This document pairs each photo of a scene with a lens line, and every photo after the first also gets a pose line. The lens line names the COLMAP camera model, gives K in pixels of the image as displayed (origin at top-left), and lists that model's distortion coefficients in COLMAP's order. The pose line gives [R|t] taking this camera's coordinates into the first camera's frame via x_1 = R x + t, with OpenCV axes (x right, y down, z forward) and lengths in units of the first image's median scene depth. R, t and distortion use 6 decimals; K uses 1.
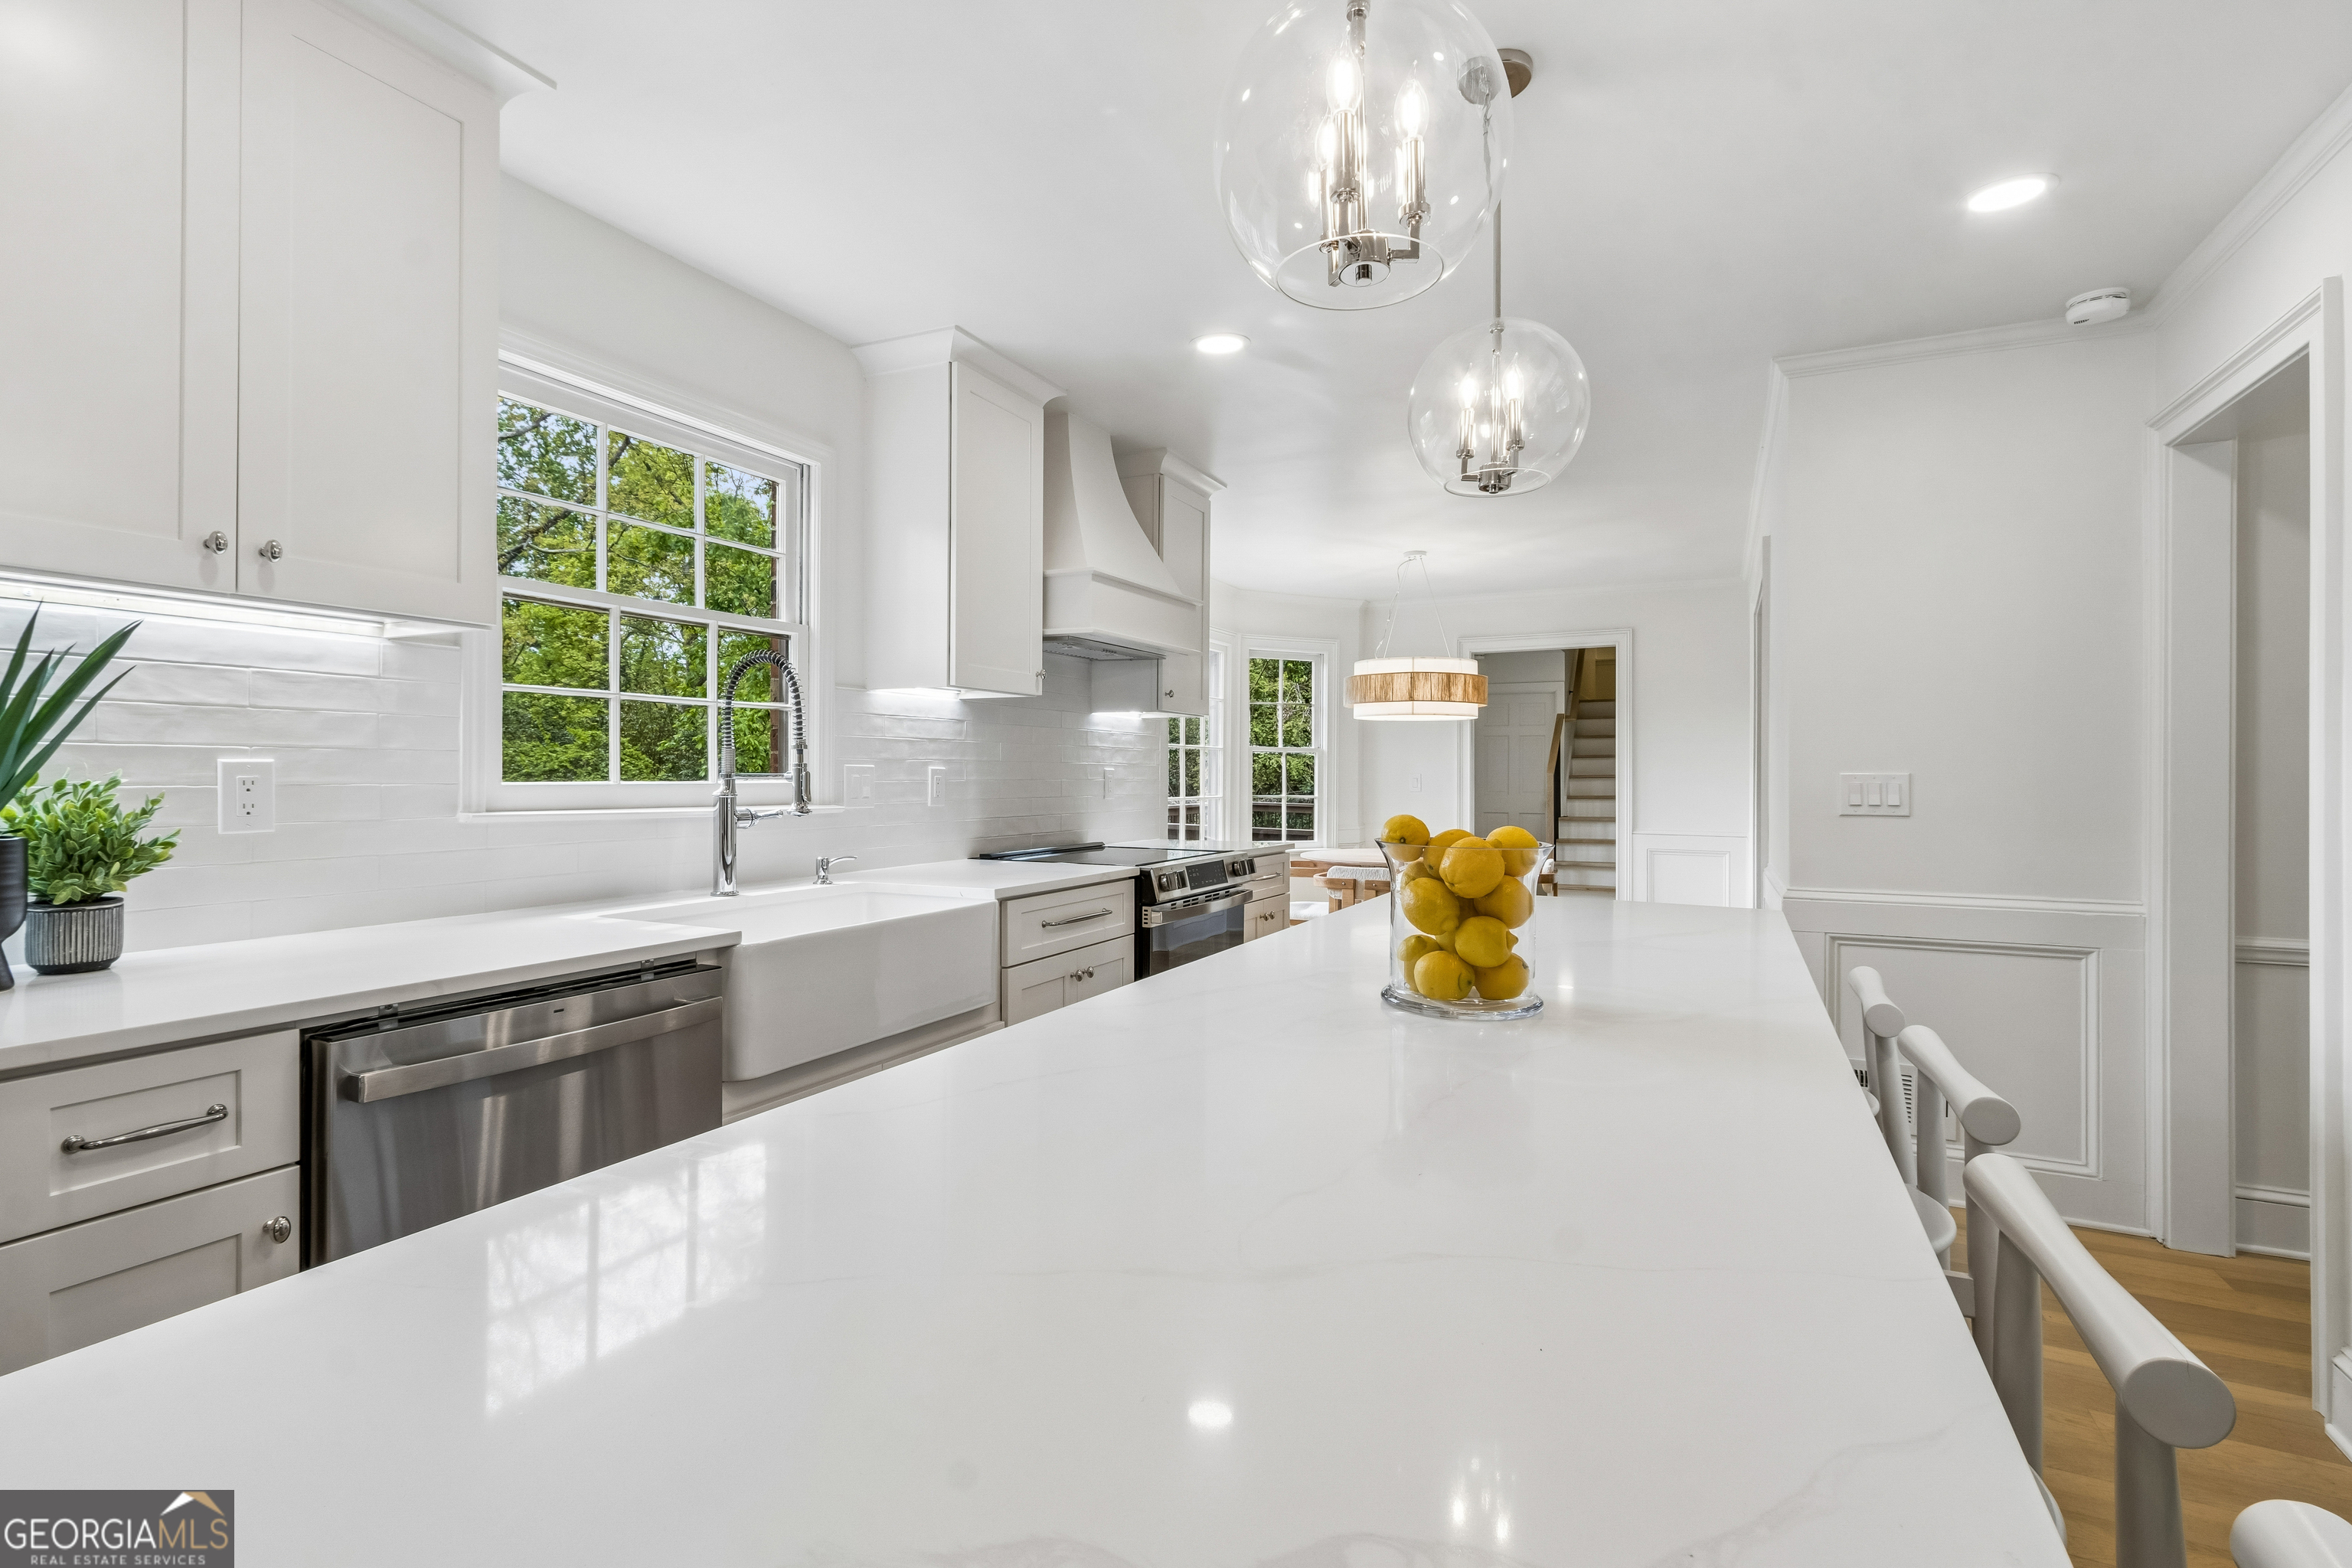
lens RADIAL K [[1086.4, 0, 1158.3], [0, 1086.4, 779.2], [0, 0, 1]] dist [0.004943, -0.002431]
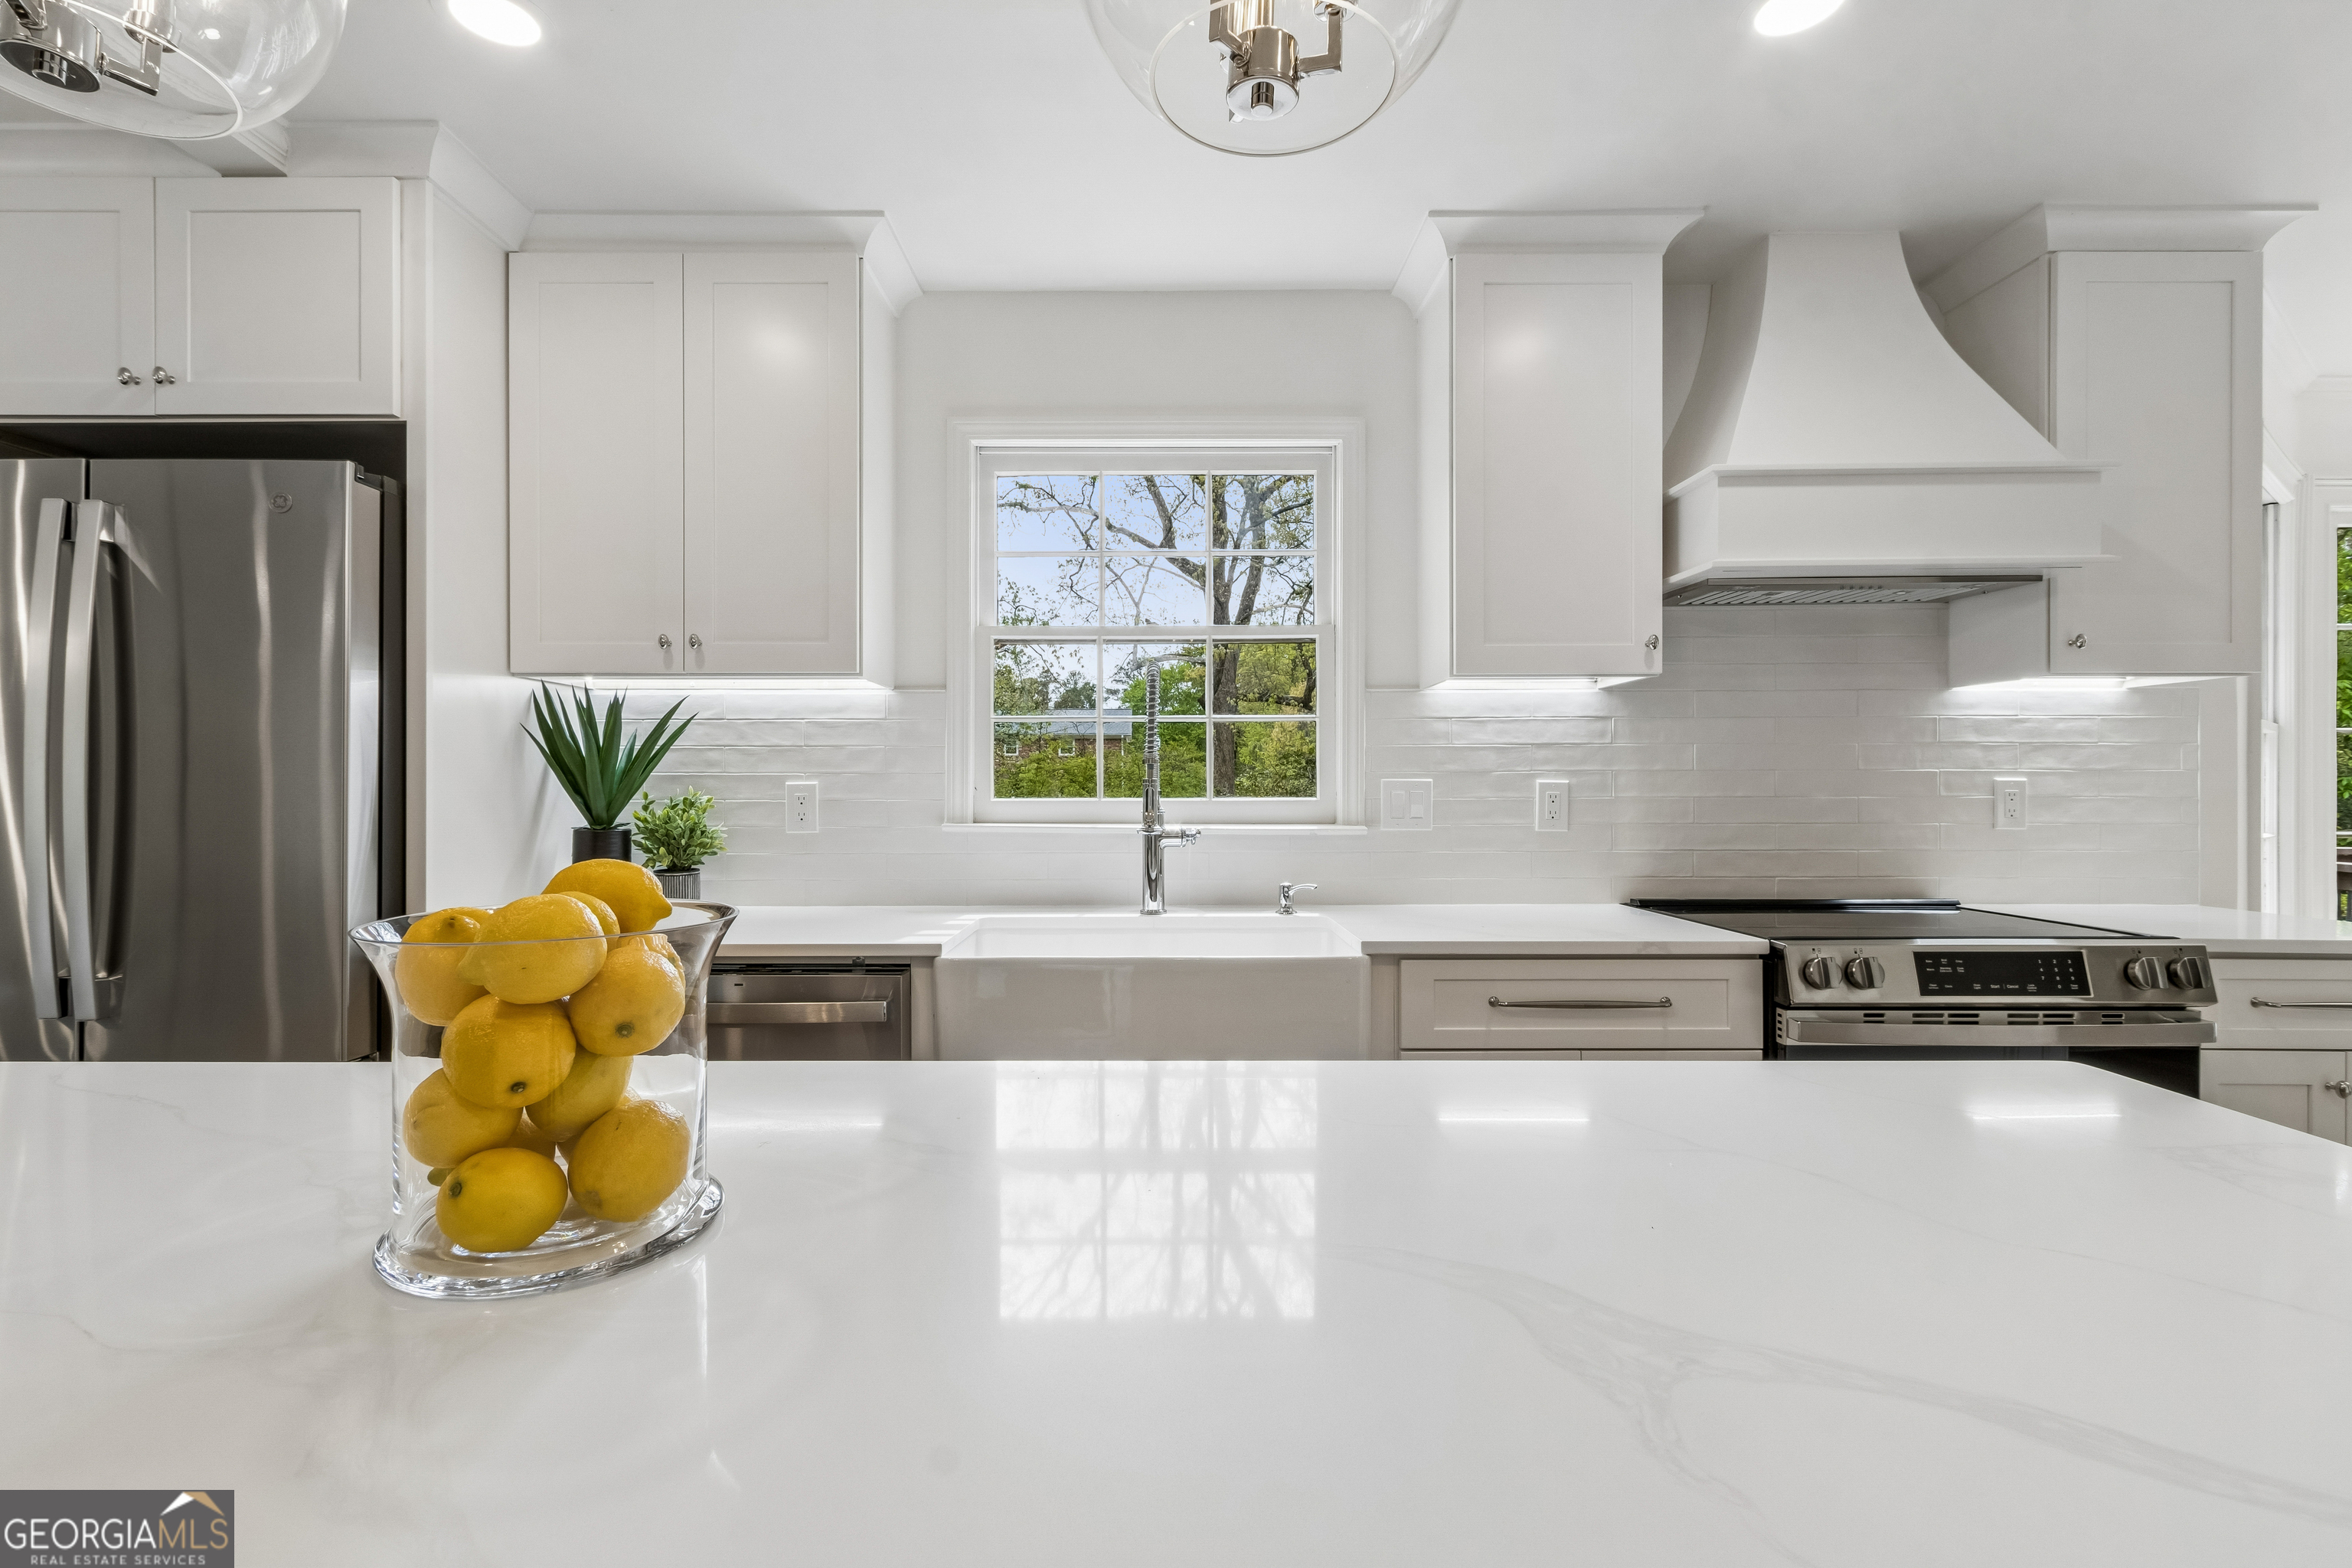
lens RADIAL K [[1086.4, 0, 1187.1], [0, 1086.4, 791.6], [0, 0, 1]] dist [0.004943, -0.002431]
pose [[0.452540, -0.005114, -0.891729, 0.406243], [0.000310, 0.999984, -0.005577, 0.001084], [0.891744, 0.002247, 0.452534, 0.471361]]
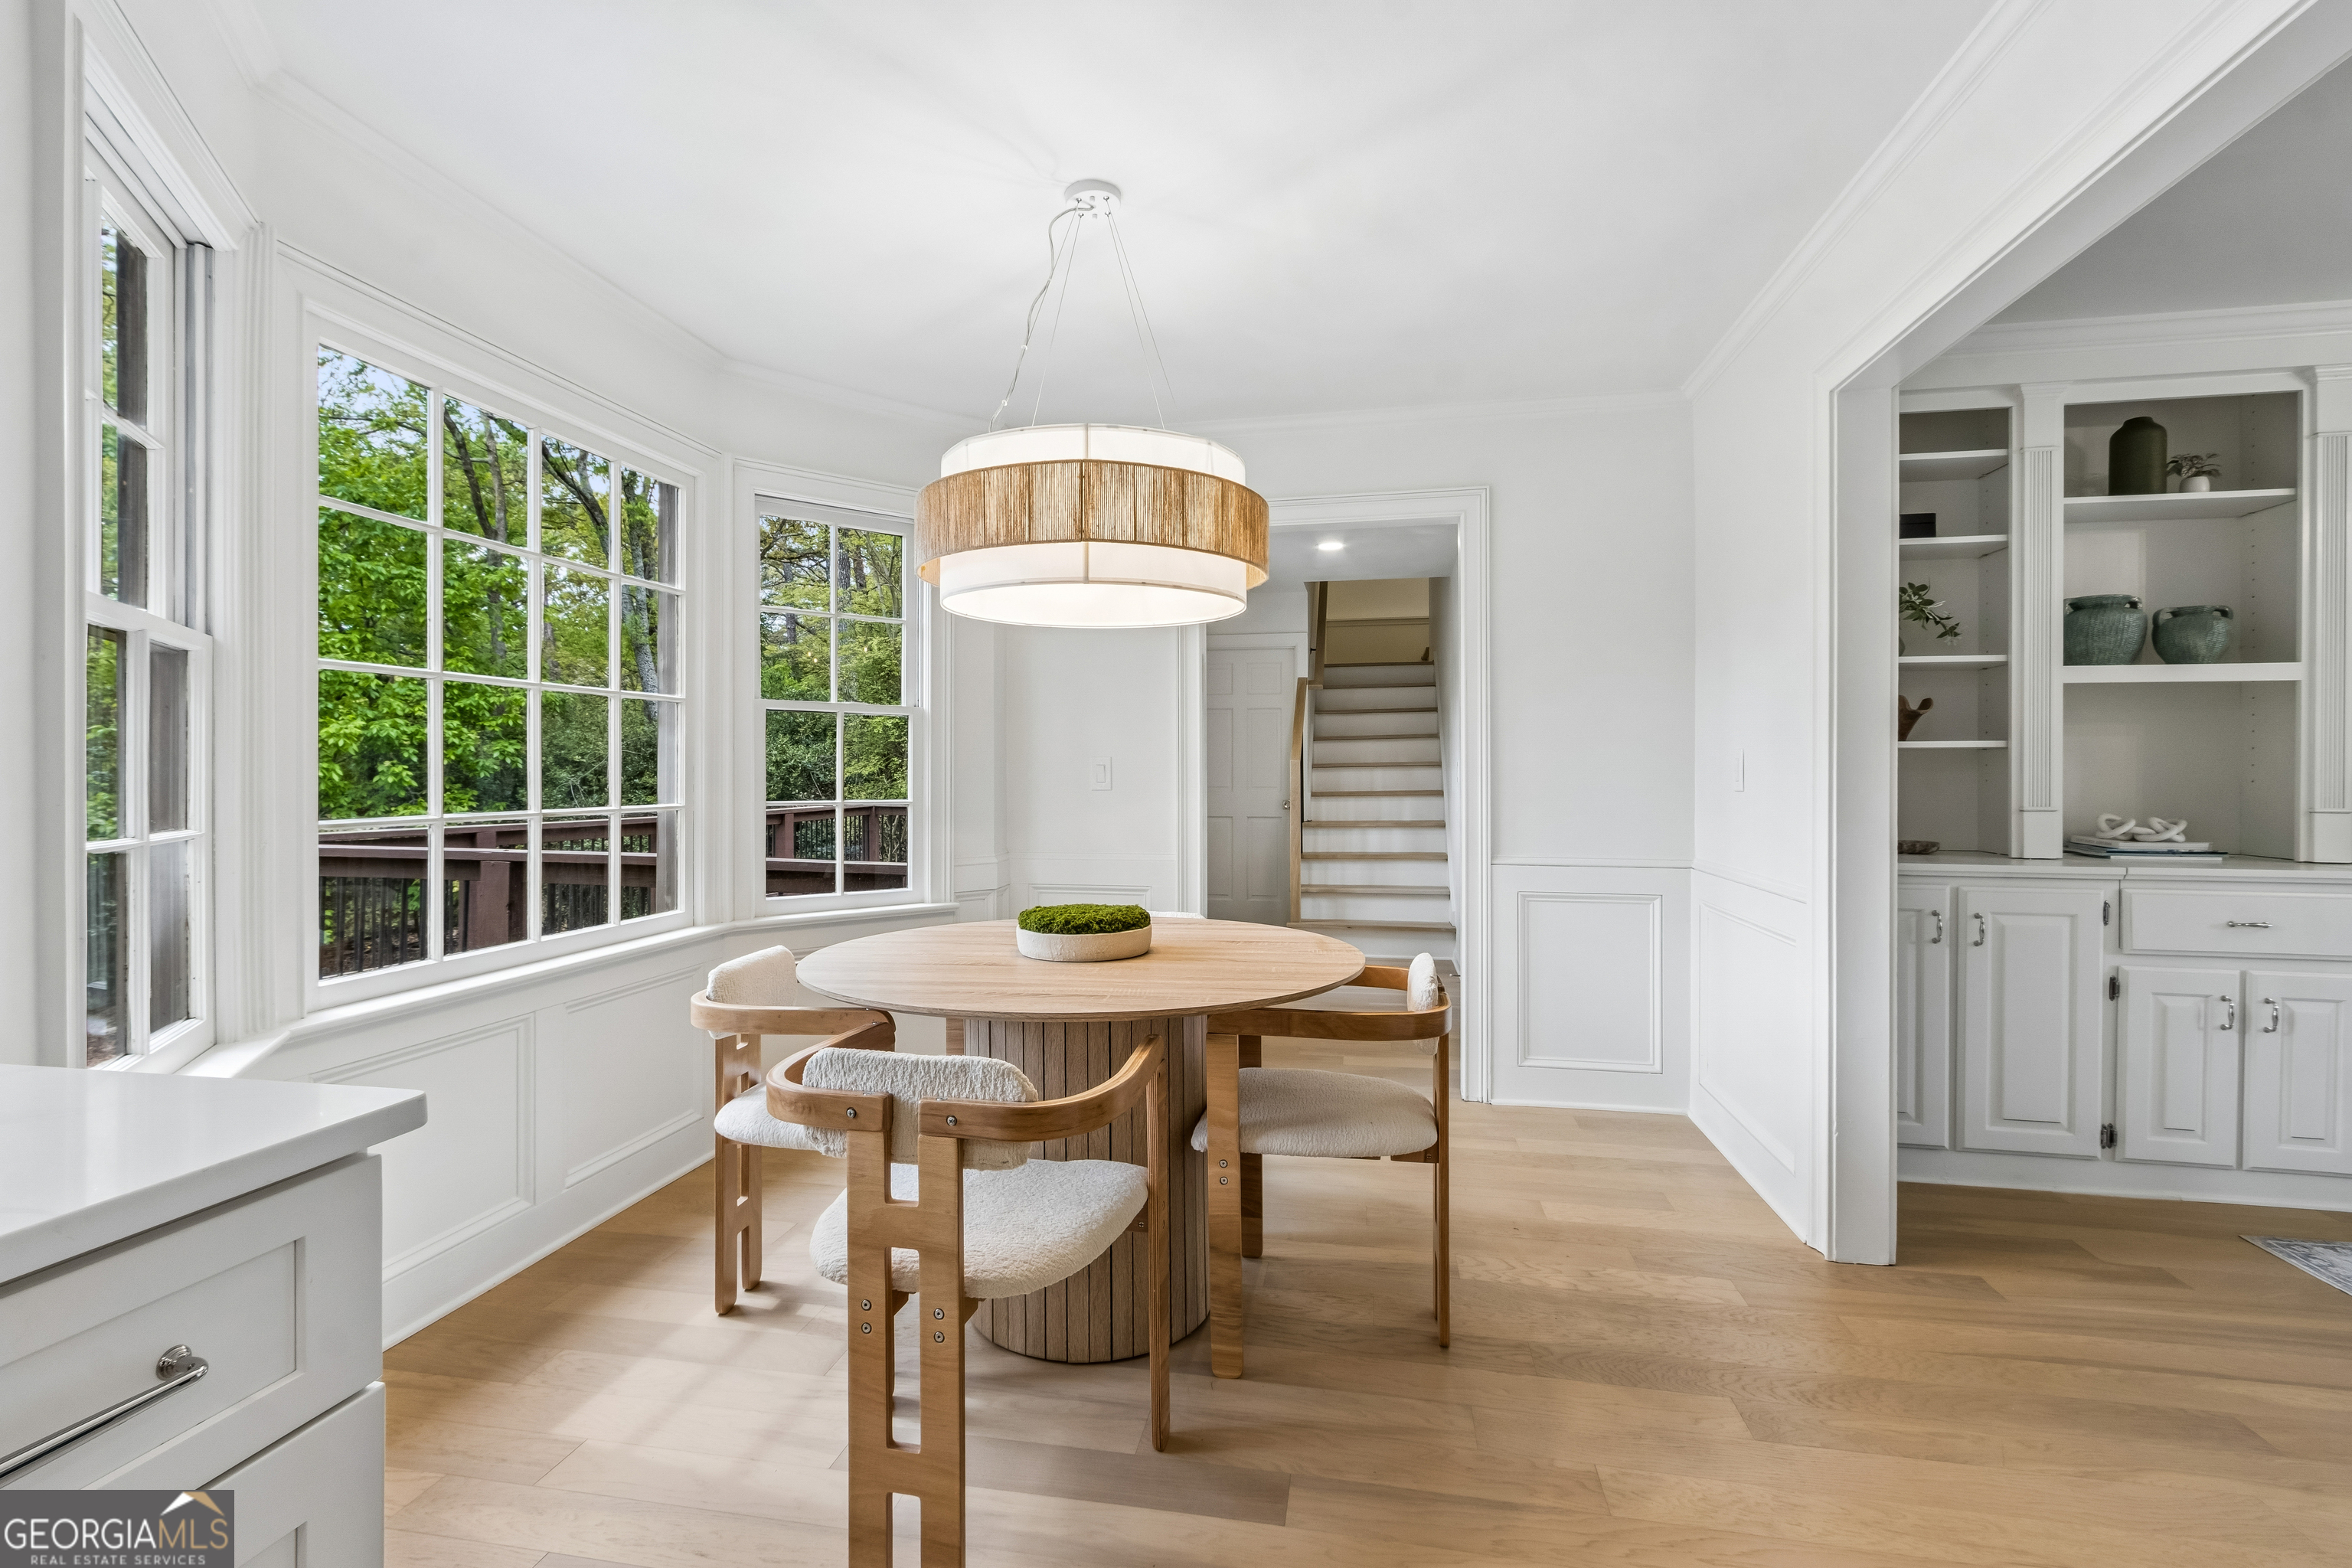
lens RADIAL K [[1086.4, 0, 1162.4], [0, 1086.4, 774.4], [0, 0, 1]] dist [0.004943, -0.002431]
pose [[0.960900, 0.000606, 0.276896, 0.284656], [-0.000425, 1.000000, -0.000717, 0.013579], [-0.276896, 0.000571, 0.960900, 1.159462]]
